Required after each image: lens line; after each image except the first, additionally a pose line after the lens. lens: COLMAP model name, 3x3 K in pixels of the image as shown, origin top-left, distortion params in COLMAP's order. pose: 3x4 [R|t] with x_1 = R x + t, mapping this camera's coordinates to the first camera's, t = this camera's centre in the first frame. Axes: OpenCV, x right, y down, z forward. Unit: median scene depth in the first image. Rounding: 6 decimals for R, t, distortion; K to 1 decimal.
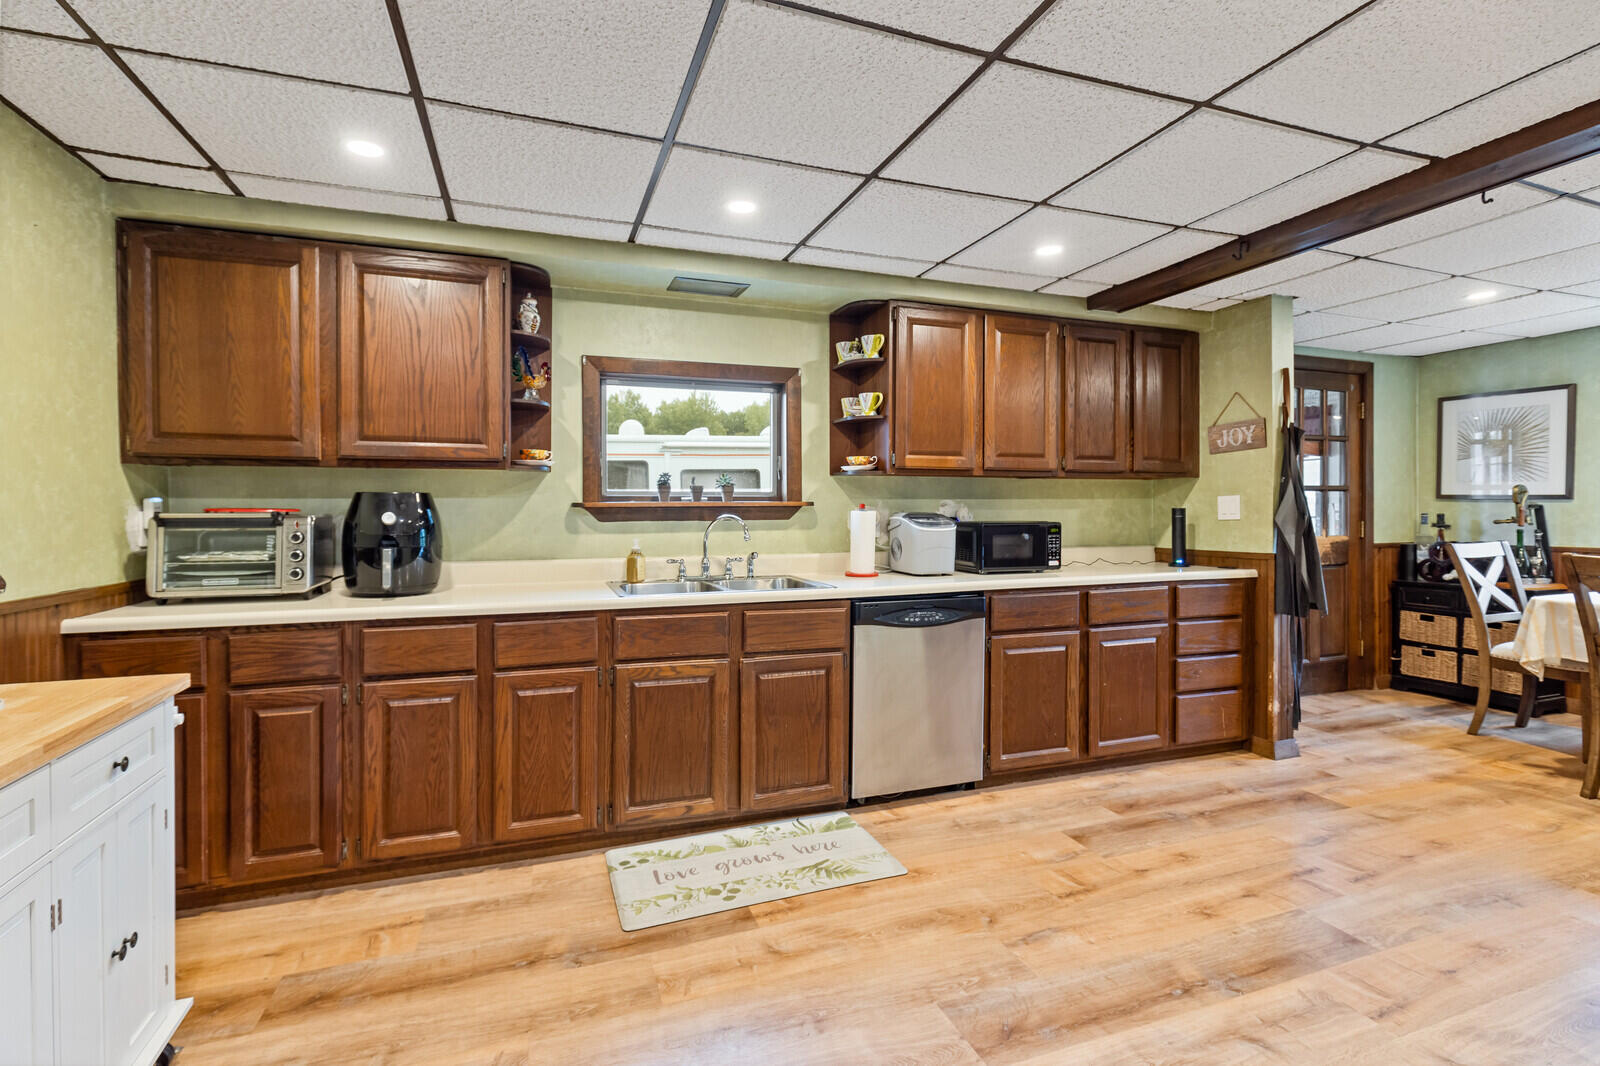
lens RADIAL K [[723.8, 0, 789.3], [0, 723.8, 528.0], [0, 0, 1]] dist [-0.000928, -0.000581]
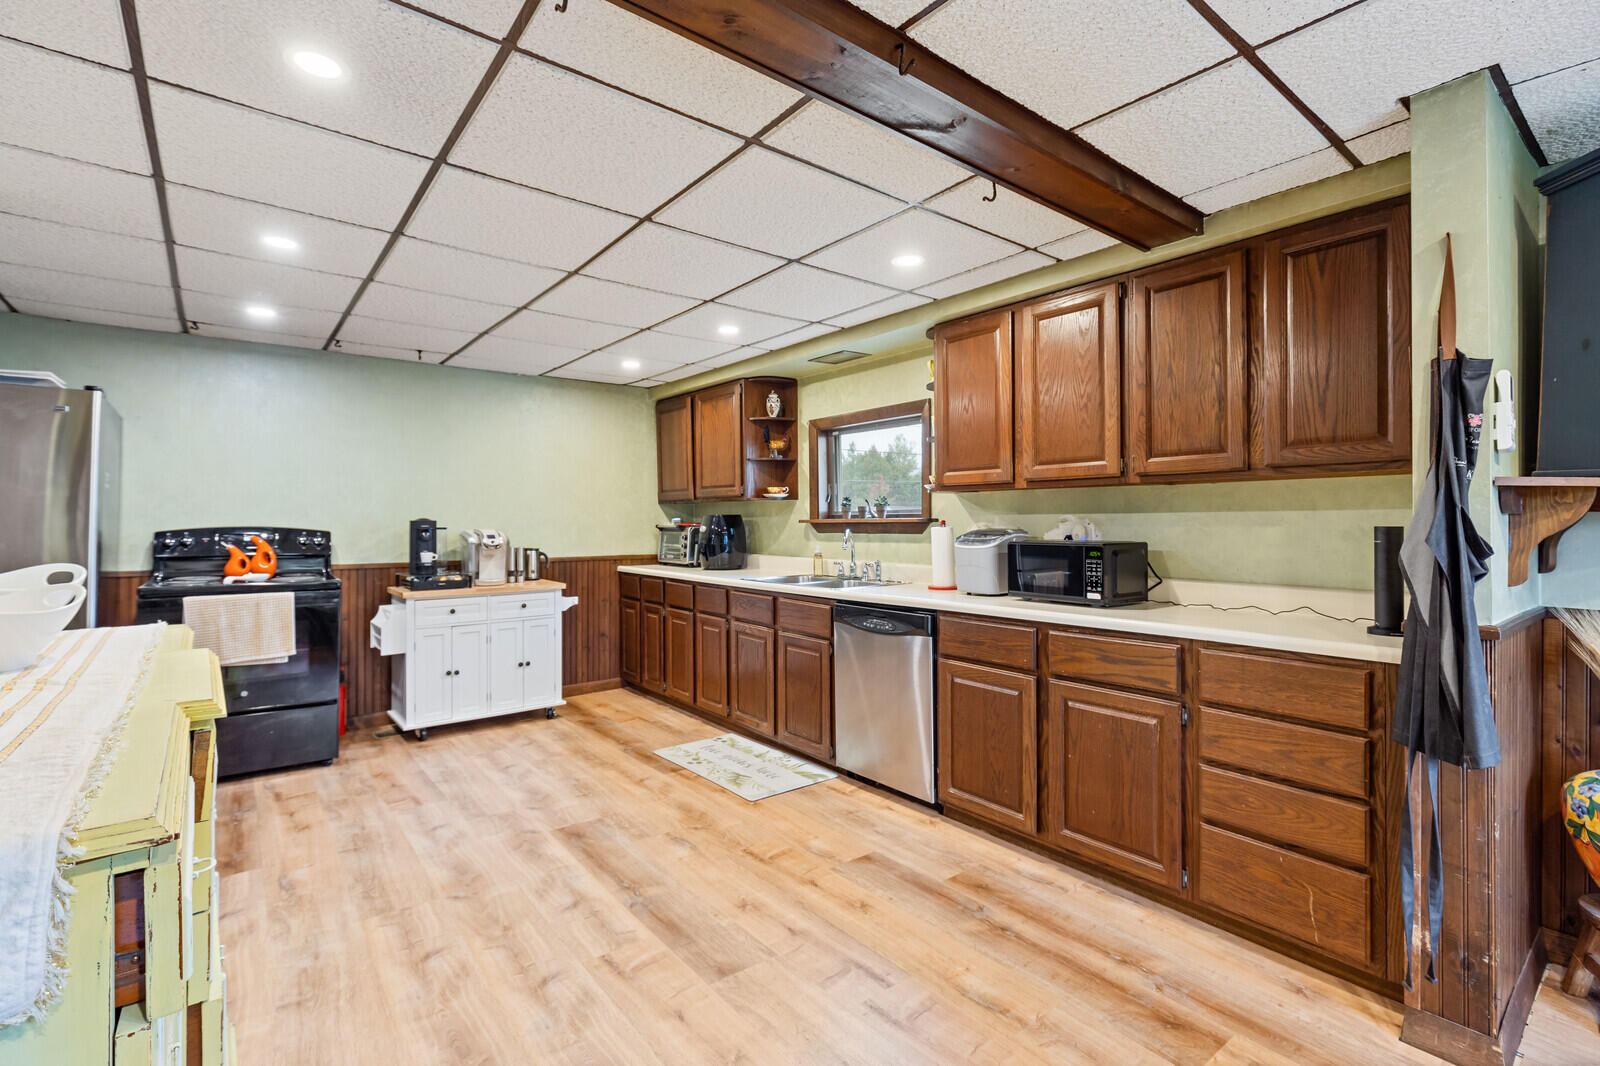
lens RADIAL K [[723.8, 0, 789.3], [0, 723.8, 528.0], [0, 0, 1]] dist [-0.000928, -0.000581]
pose [[0.322186, 0.010069, -0.946623, 1.111877], [-0.023622, 0.999718, 0.002594, -0.021312], [0.946382, 0.021526, 0.322333, 0.487872]]
